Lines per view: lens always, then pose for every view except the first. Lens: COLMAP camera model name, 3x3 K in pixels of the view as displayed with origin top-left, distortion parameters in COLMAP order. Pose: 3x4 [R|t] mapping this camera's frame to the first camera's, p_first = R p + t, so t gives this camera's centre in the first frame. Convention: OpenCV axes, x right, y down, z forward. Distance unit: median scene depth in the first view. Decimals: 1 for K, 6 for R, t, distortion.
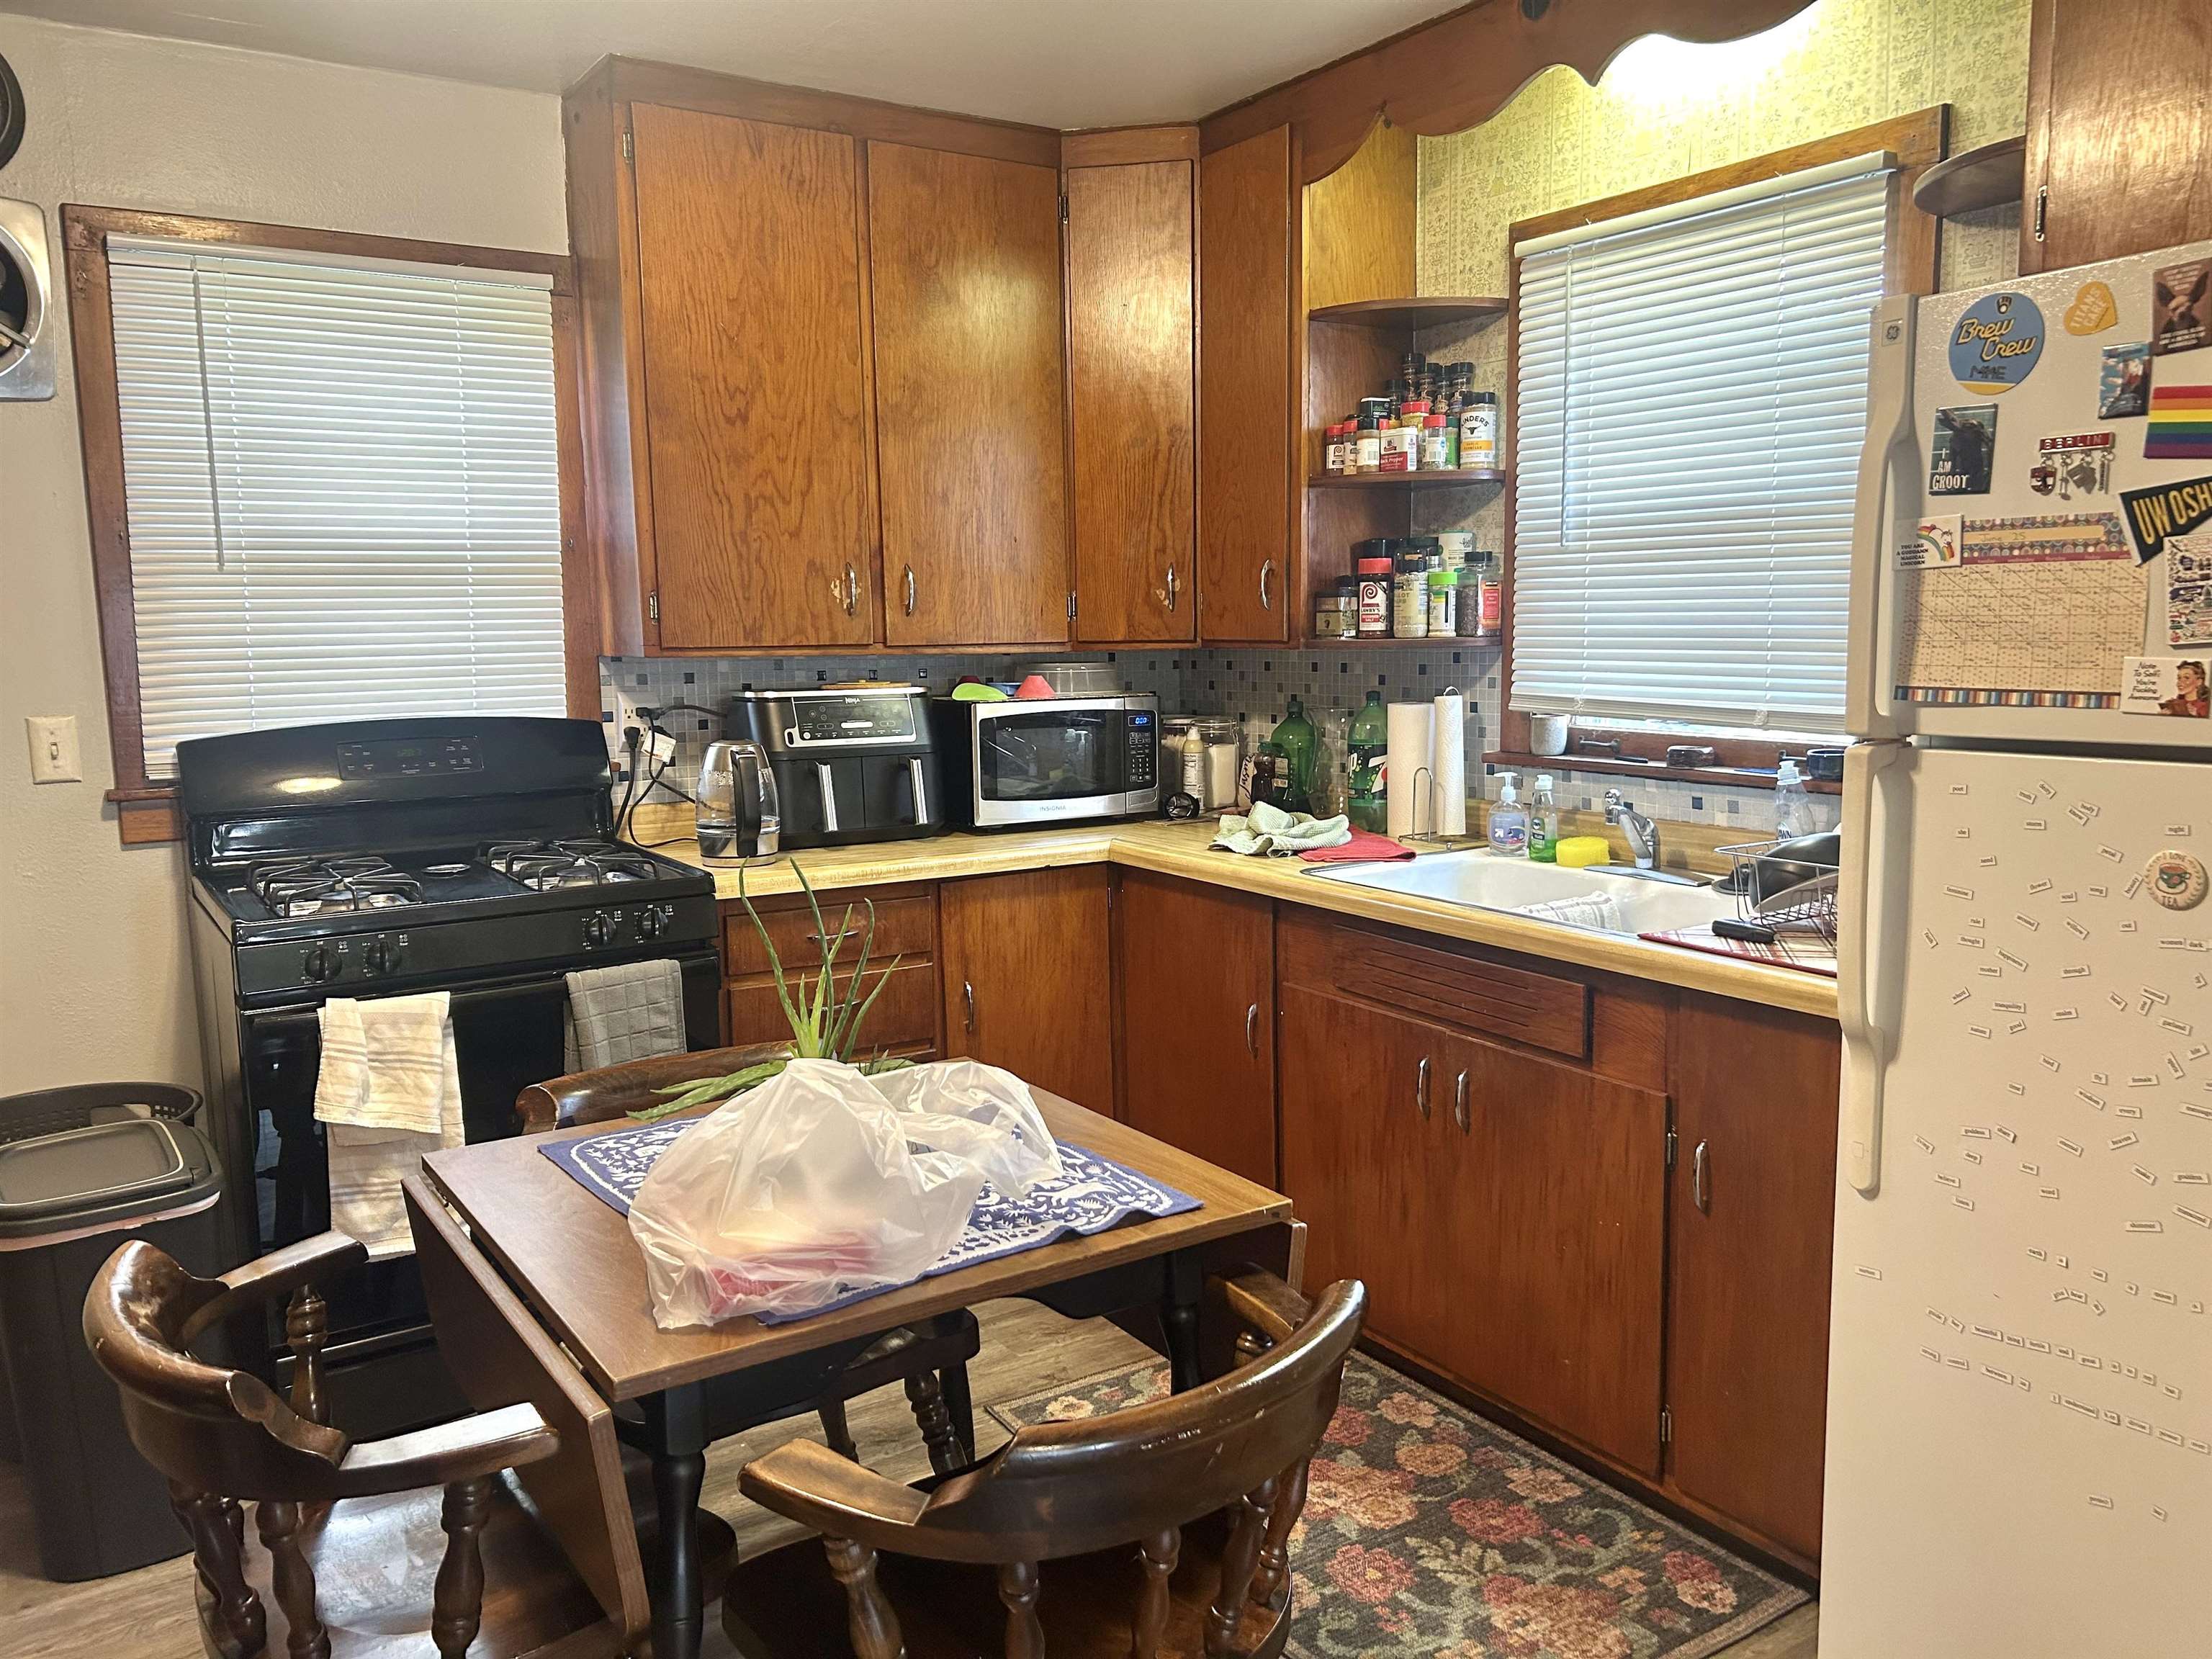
lens RADIAL K [[1670.1, 0, 1126.9], [0, 1670.1, 836.3], [0, 0, 1]] dist [0.004775, -0.006262]
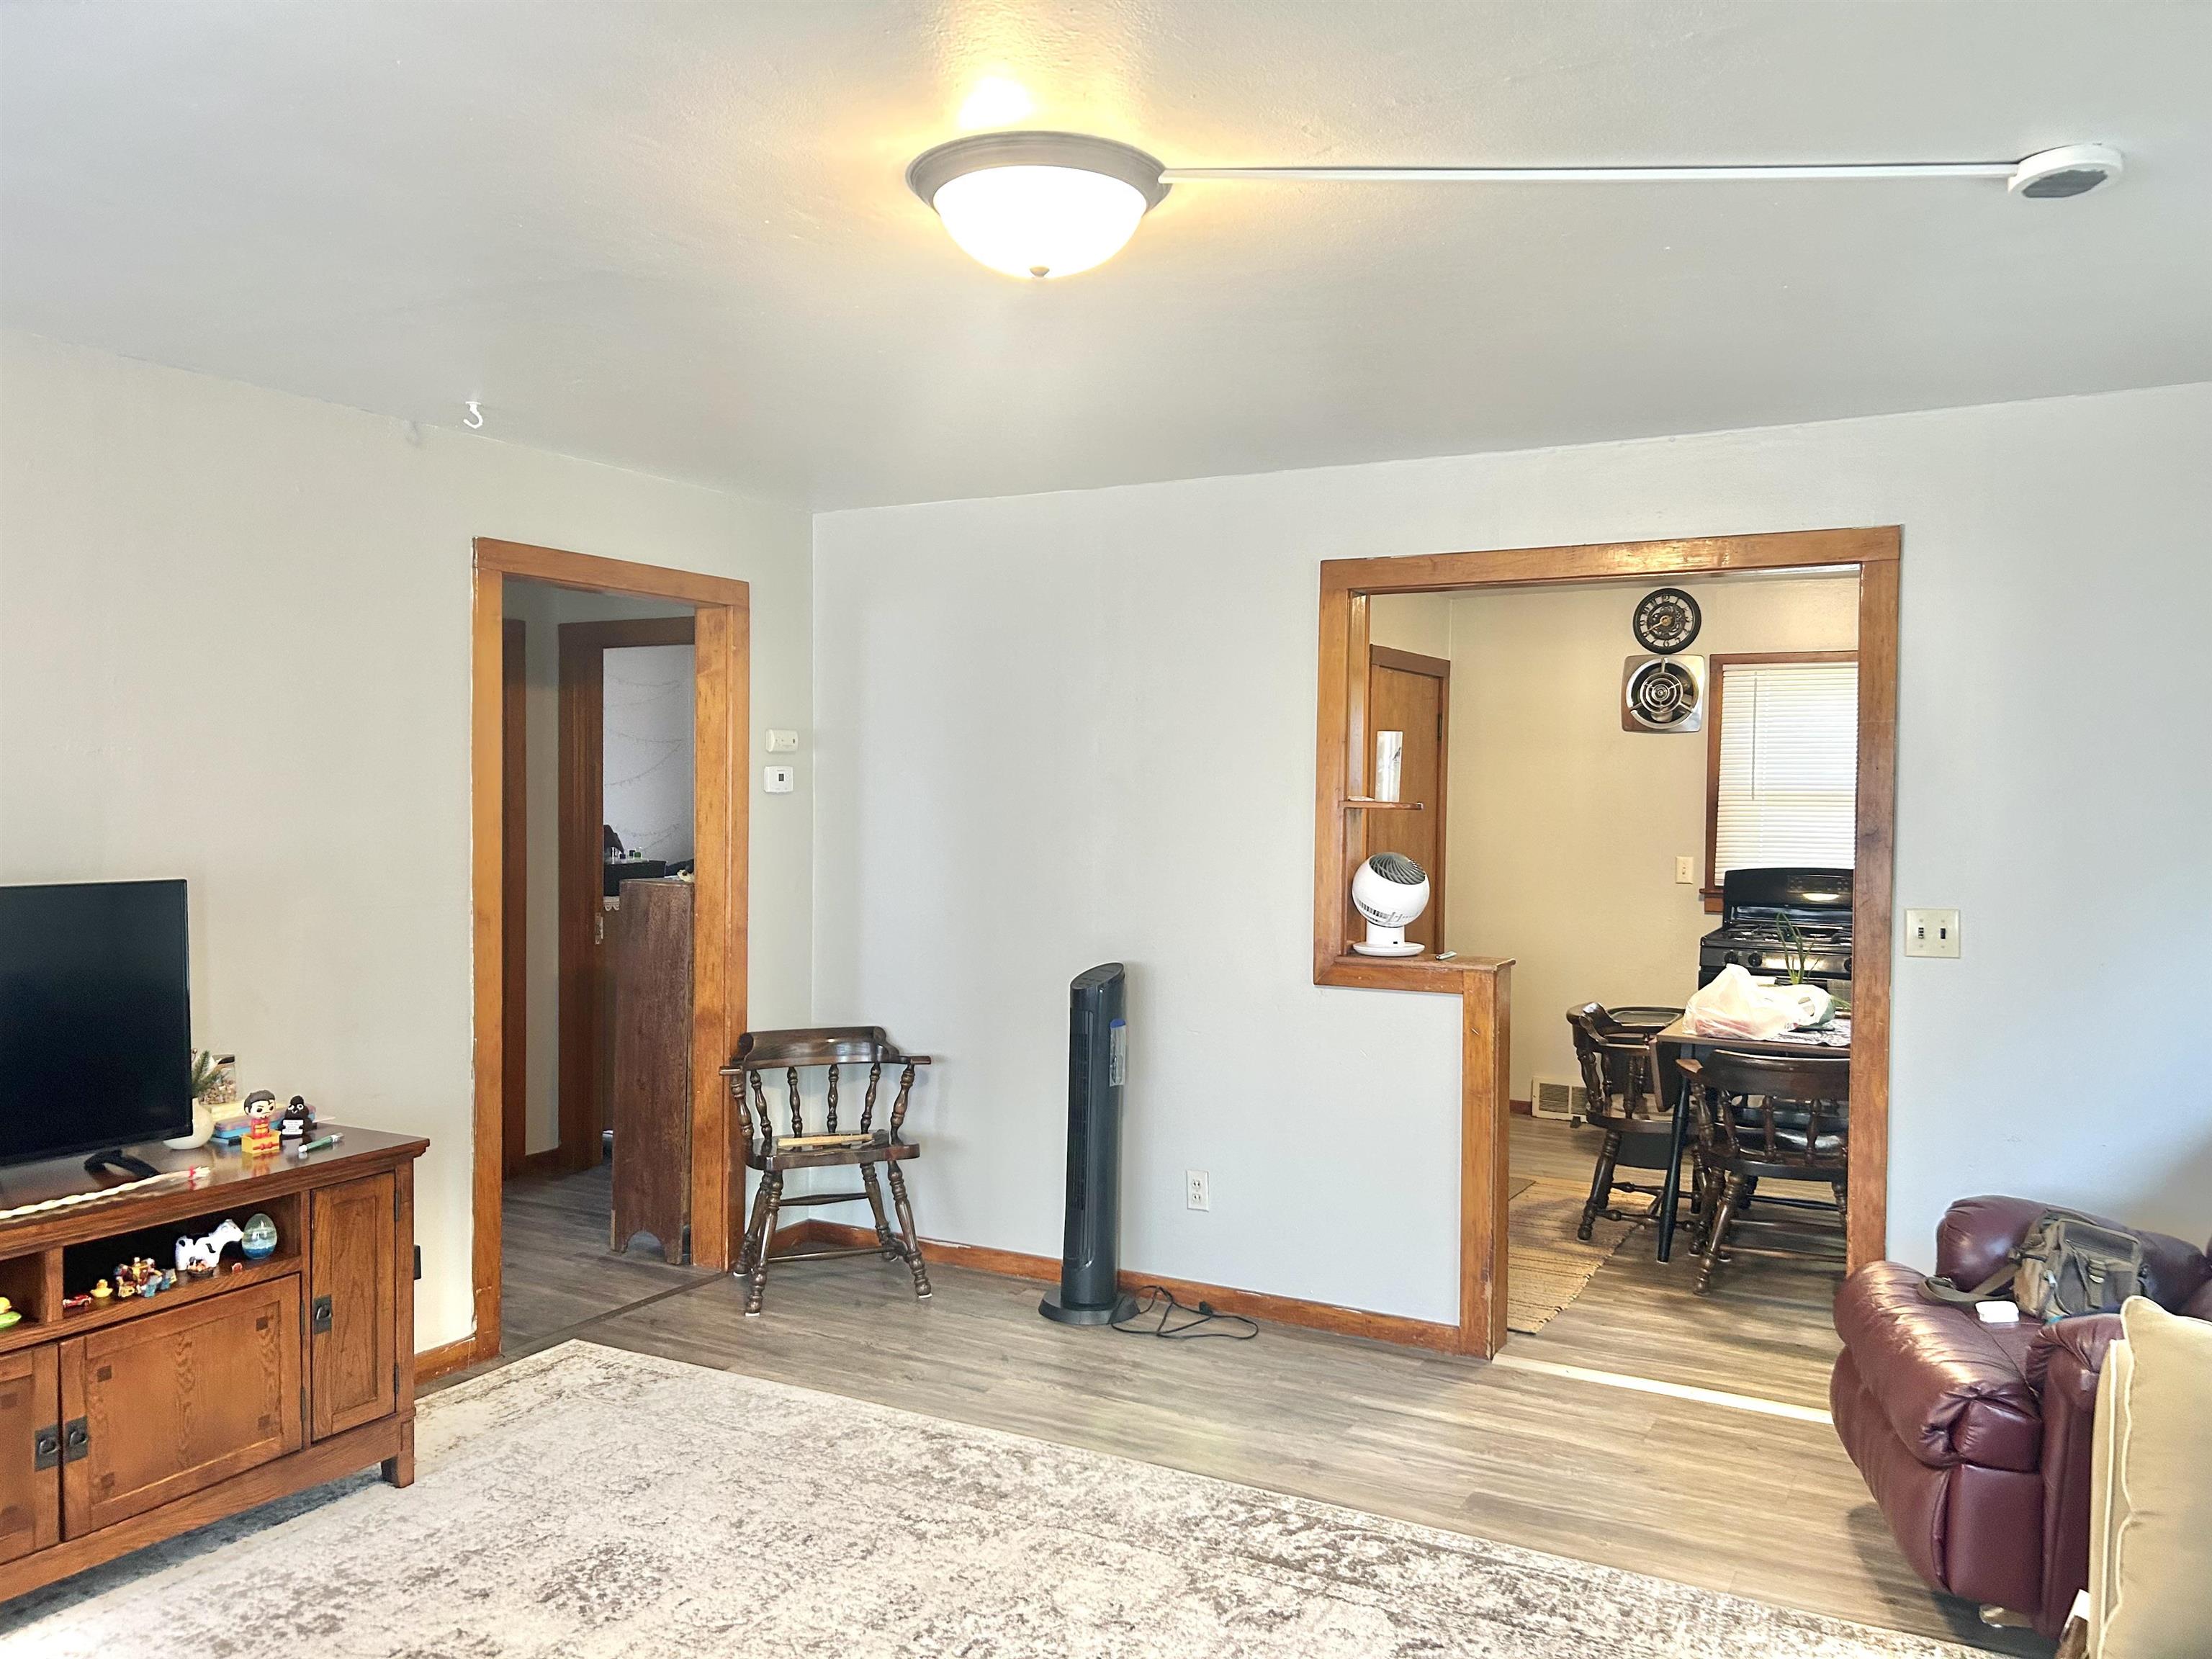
lens RADIAL K [[1670.1, 0, 1112.4], [0, 1670.1, 840.3], [0, 0, 1]] dist [0.004775, -0.006262]
pose [[0.440168, 0.043852, -0.896844, 1.365308], [-0.139712, 0.989987, -0.020164, 0.082545], [0.886979, 0.134176, 0.441888, -0.970497]]
